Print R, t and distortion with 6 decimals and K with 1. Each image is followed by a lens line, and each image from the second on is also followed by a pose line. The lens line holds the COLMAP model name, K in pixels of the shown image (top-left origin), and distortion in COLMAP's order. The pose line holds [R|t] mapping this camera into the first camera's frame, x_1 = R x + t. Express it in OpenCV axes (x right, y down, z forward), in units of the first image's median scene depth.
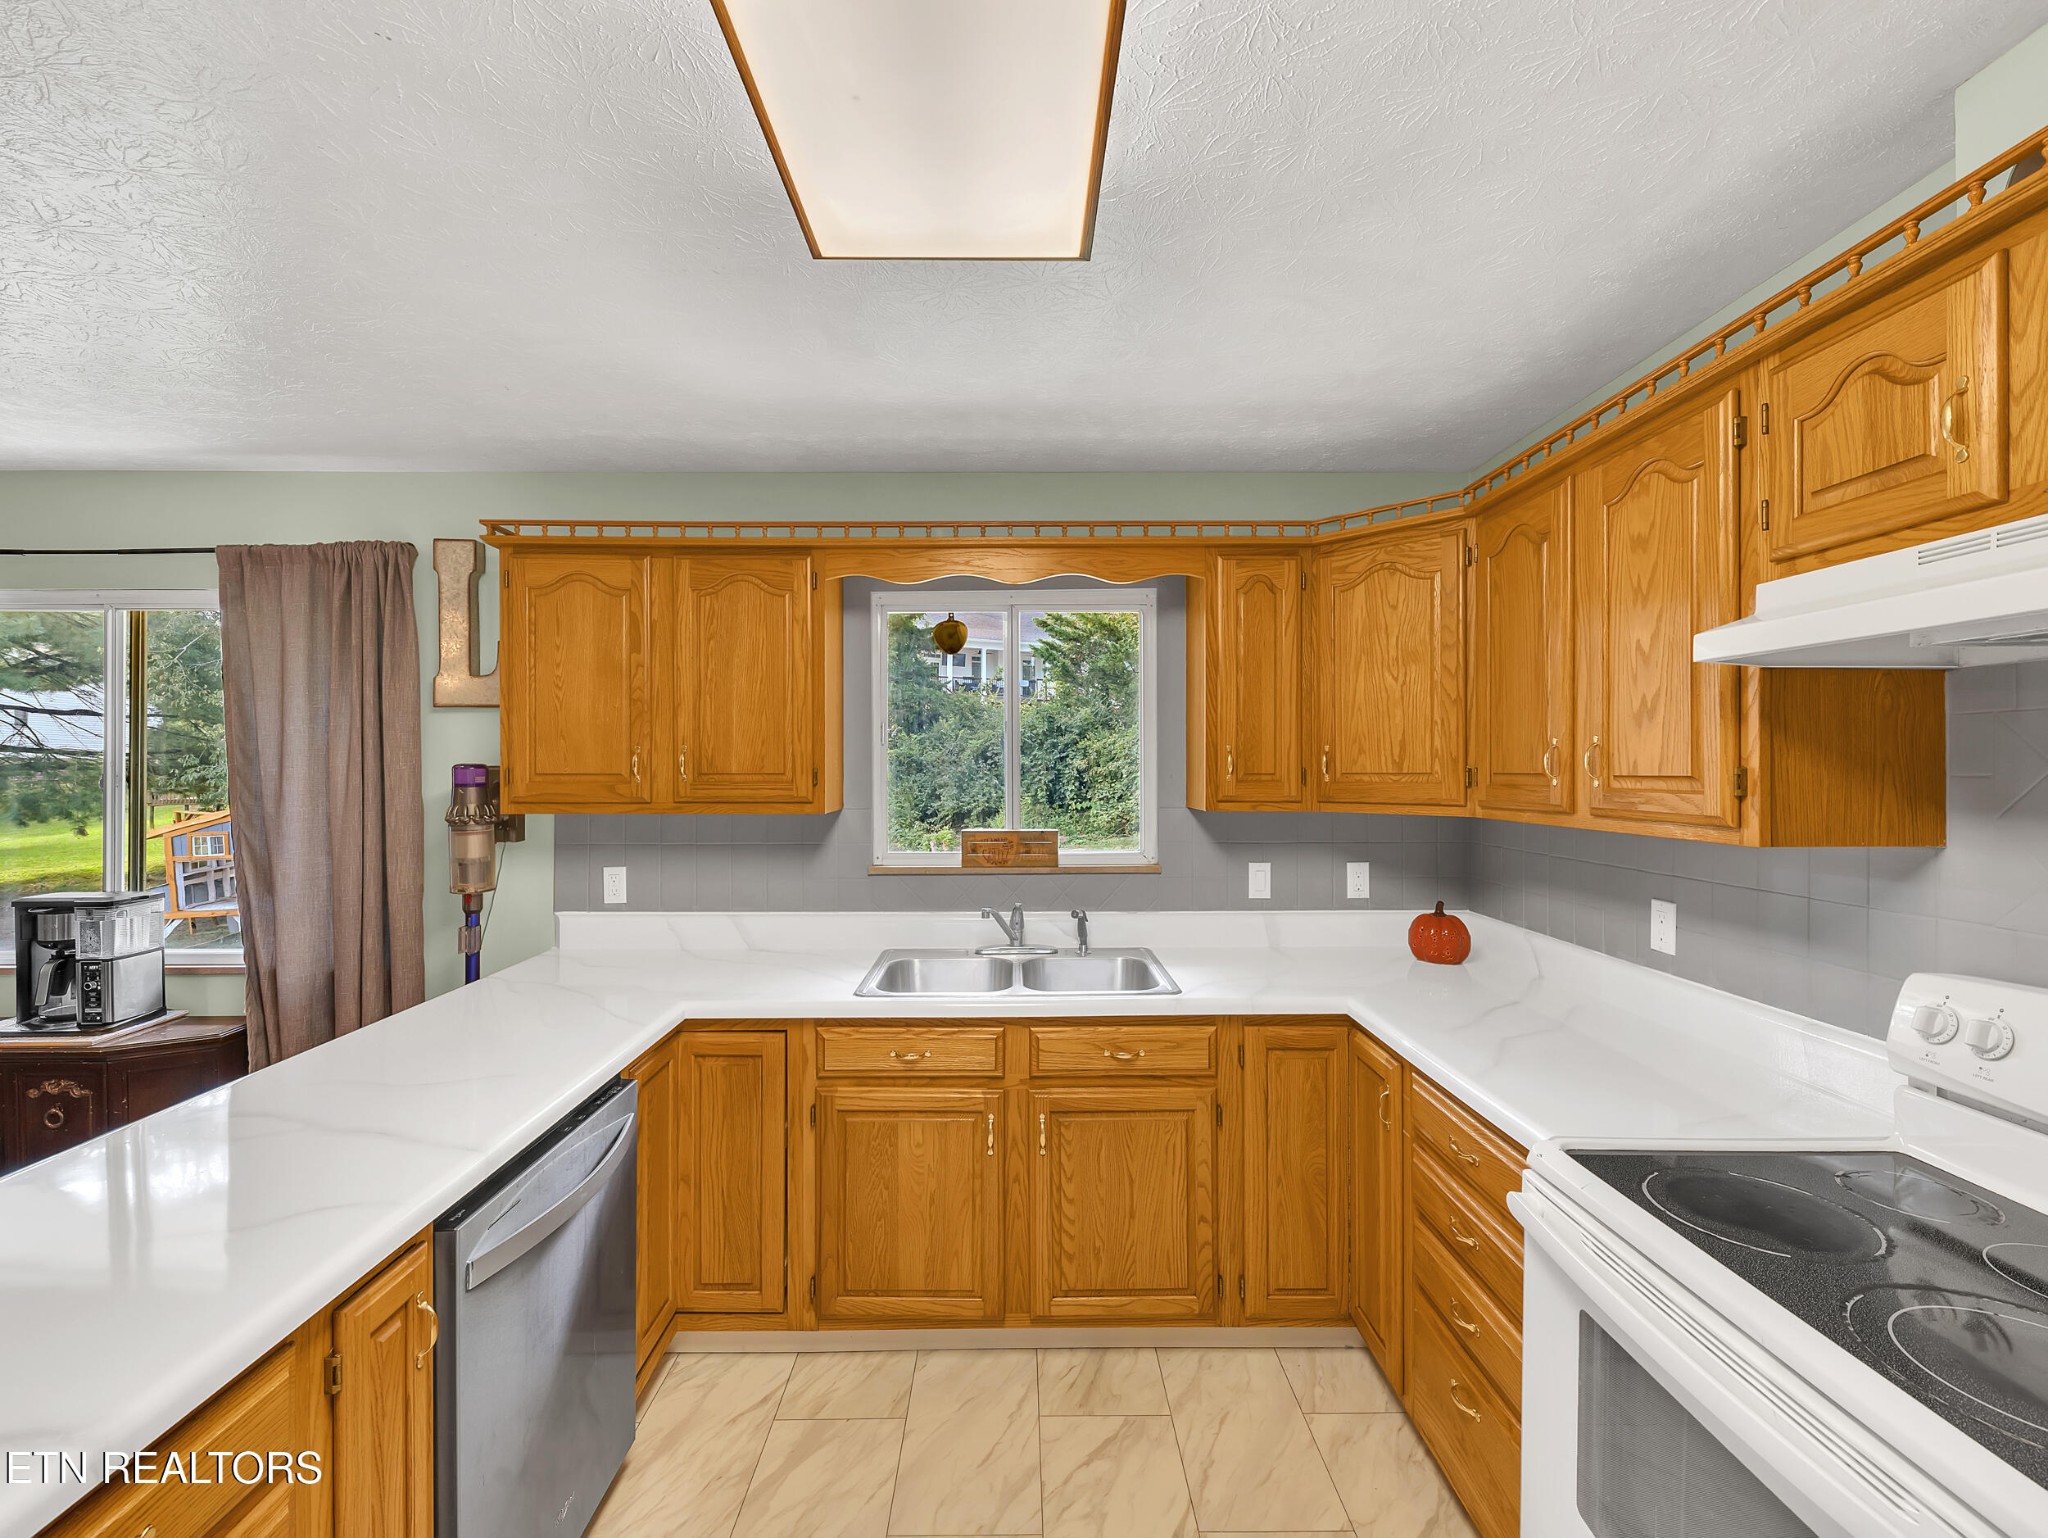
lens RADIAL K [[828.8, 0, 1024.0], [0, 828.8, 769.0], [0, 0, 1]] dist [-0.000537, -0.000051]
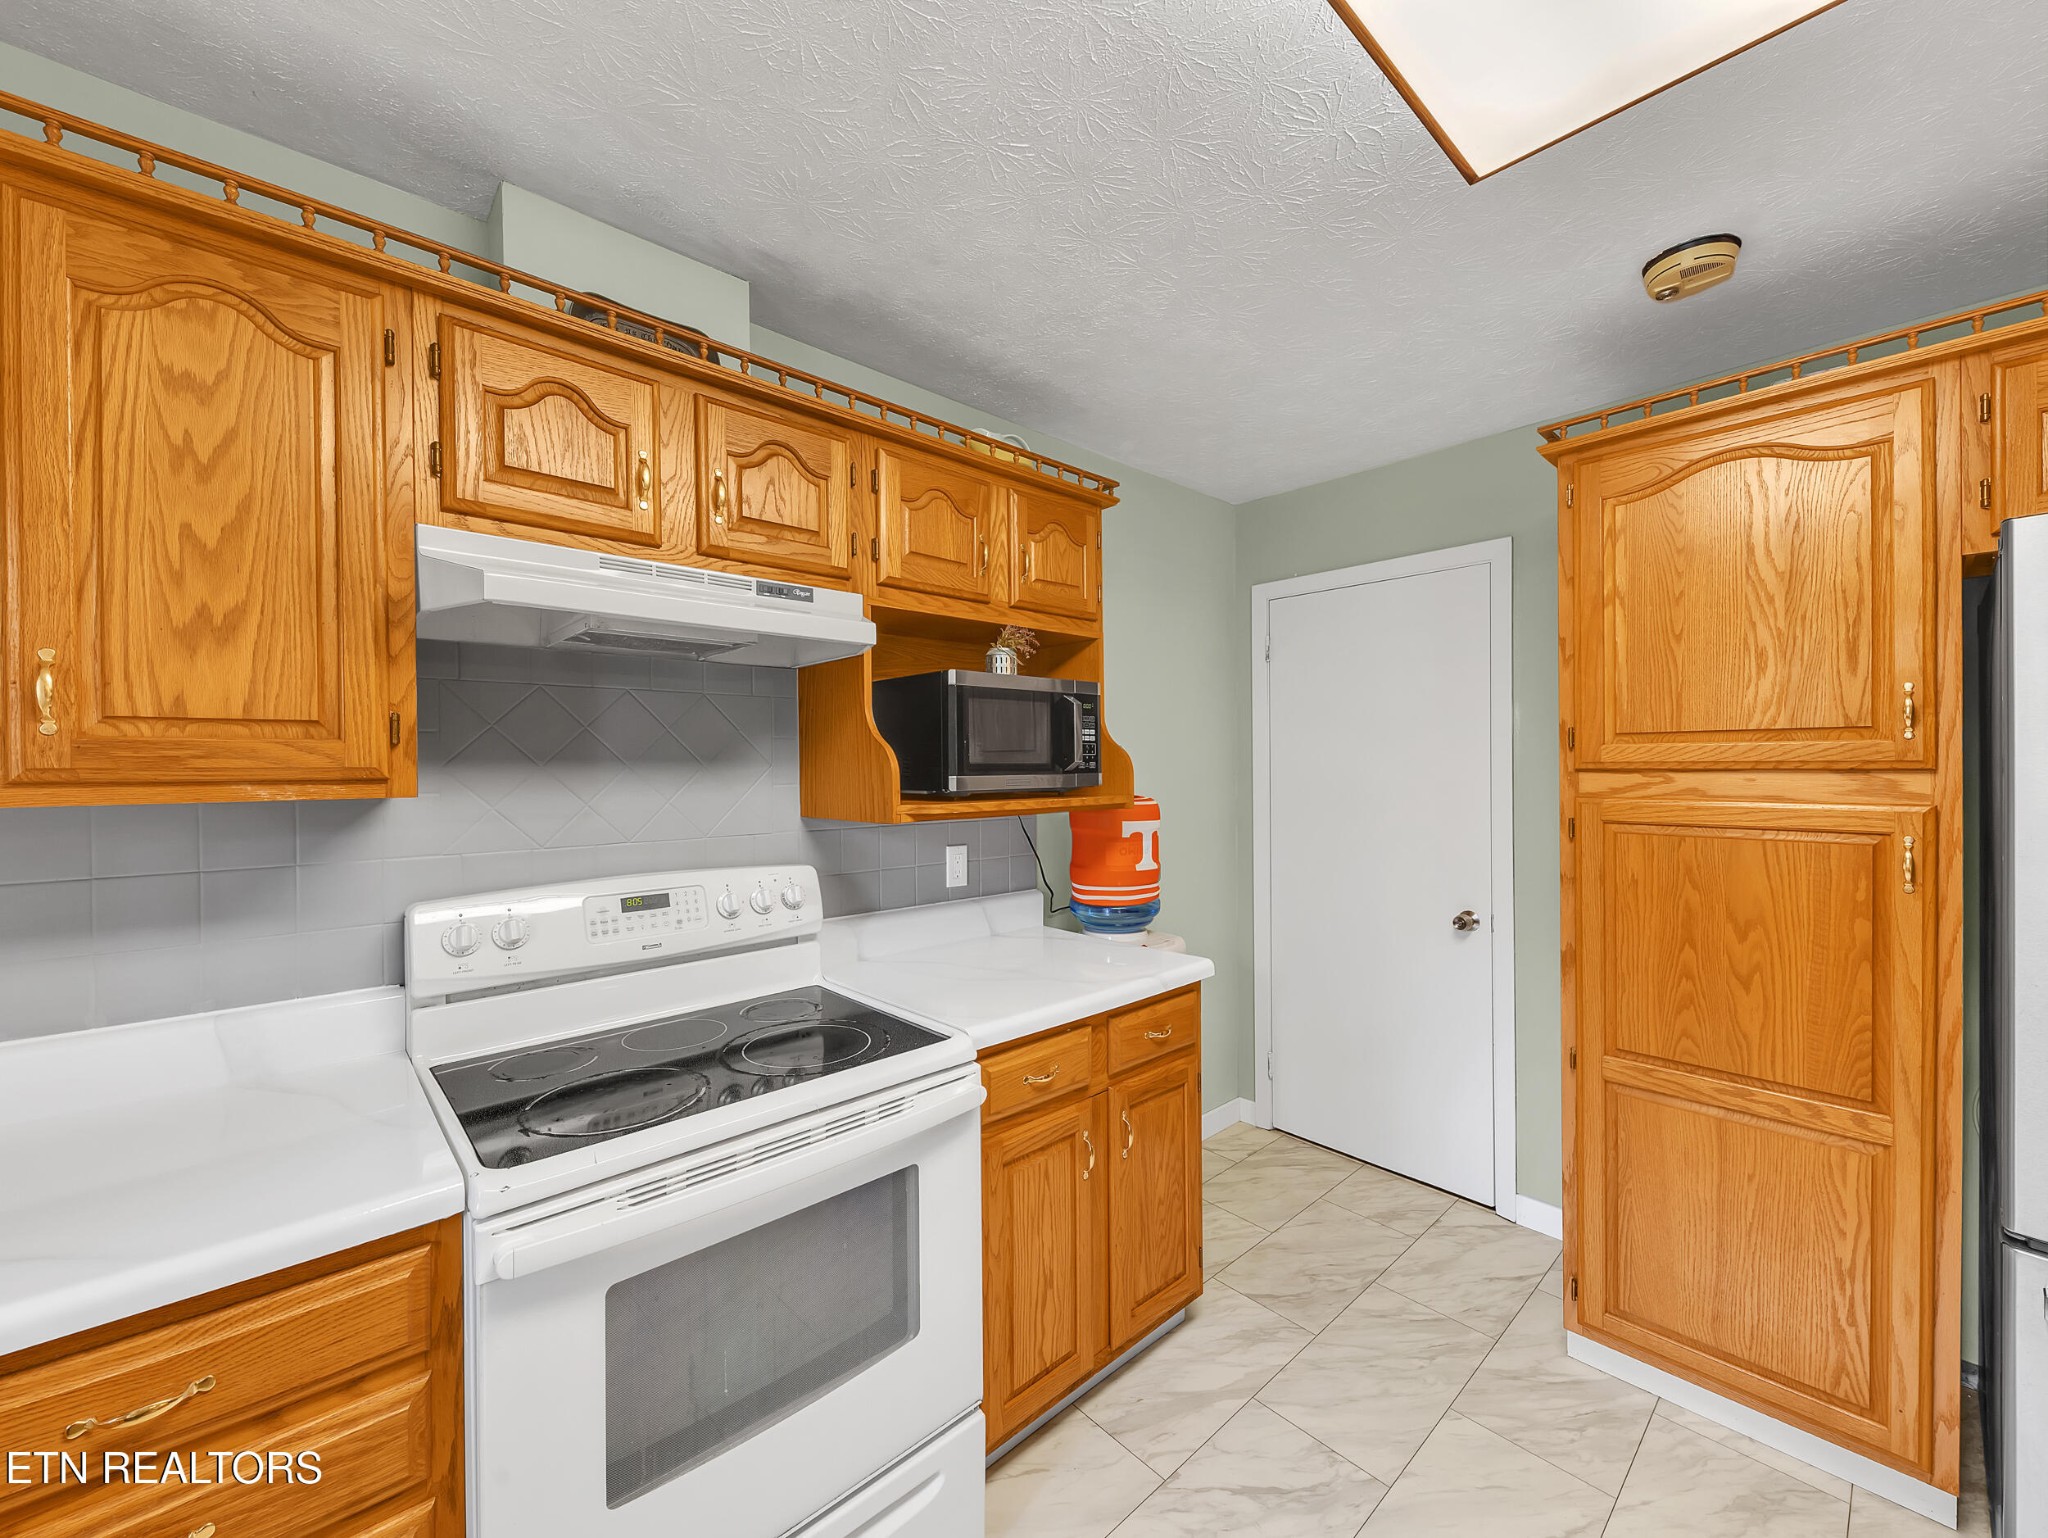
lens RADIAL K [[828.8, 0, 1024.0], [0, 828.8, 769.0], [0, 0, 1]] dist [-0.000537, -0.000051]
pose [[-0.663485, 0.003583, 0.748181, -0.255865], [0.004044, 0.999991, -0.001203, 0.056609], [-0.748178, 0.002227, -0.663494, 0.975968]]
